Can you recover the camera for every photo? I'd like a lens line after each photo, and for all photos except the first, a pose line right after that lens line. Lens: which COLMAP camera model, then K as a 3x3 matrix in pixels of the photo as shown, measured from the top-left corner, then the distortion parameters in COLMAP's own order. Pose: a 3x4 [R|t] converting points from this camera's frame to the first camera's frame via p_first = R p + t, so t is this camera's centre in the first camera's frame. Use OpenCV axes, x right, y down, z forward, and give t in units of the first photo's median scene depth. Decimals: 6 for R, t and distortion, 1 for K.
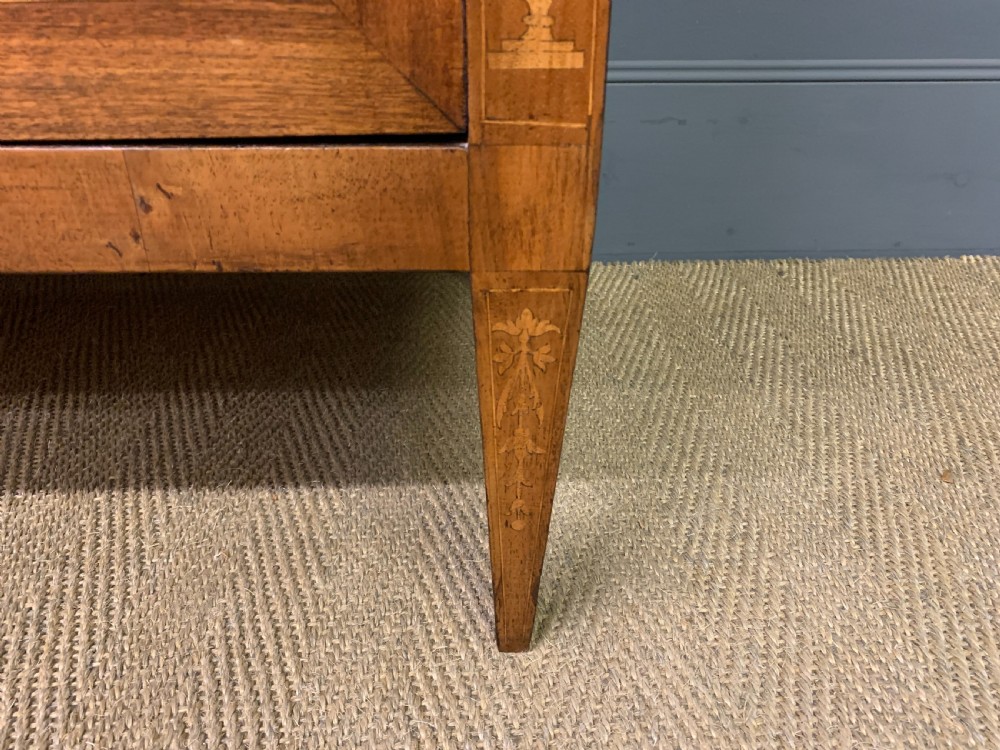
lens RADIAL K [[764.8, 0, 506.8], [0, 764.8, 368.8], [0, 0, 1]] dist [0.071932, -0.060288]
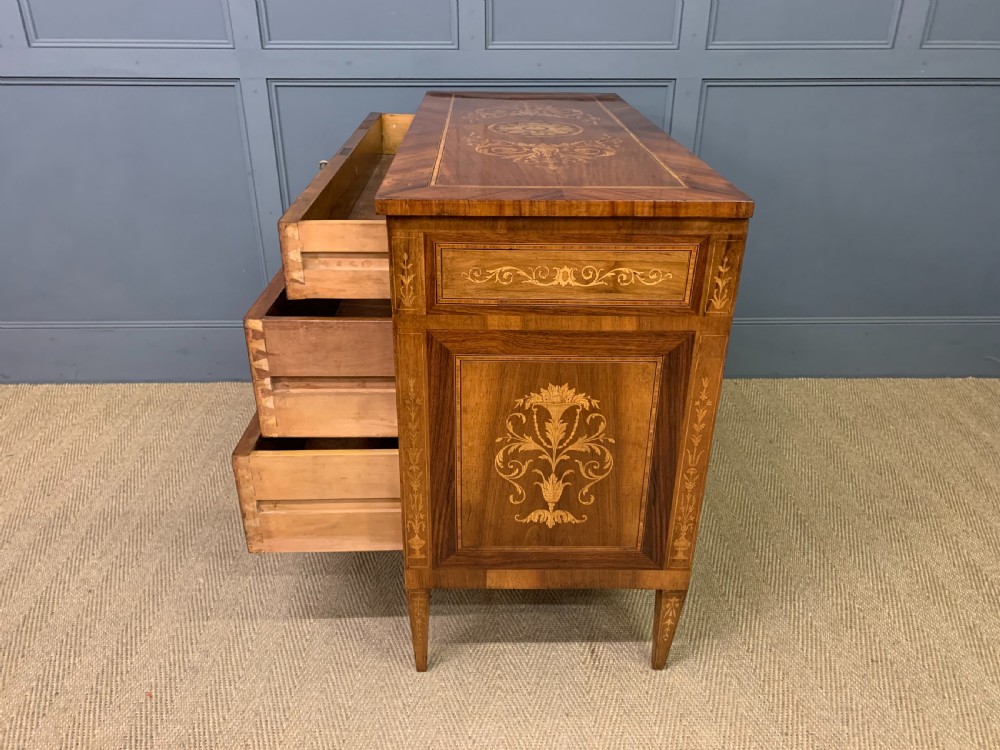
lens RADIAL K [[764.8, 0, 490.6], [0, 764.8, 379.9], [0, 0, 1]] dist [0.071932, -0.060288]
pose [[0.999861, 0.005769, -0.015659, -0.915999], [-0.006467, 0.998972, -0.044865, 0.000230], [0.015384, 0.044960, 0.998870, -3.330838]]
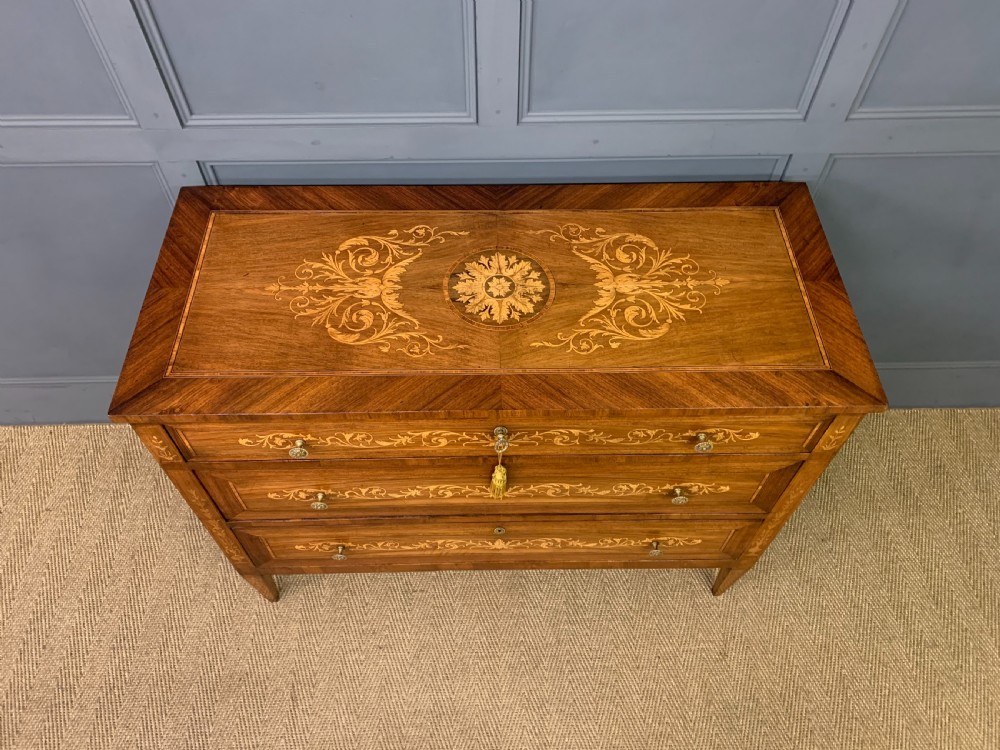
lens RADIAL K [[764.8, 0, 503.2], [0, 764.8, 374.8], [0, 0, 1]] dist [0.071932, -0.060288]
pose [[0.999933, 0.011507, 0.000965, -1.061979], [-0.010776, 0.899836, 0.436096, -2.344800], [0.004150, -0.436077, 0.899900, -2.162057]]
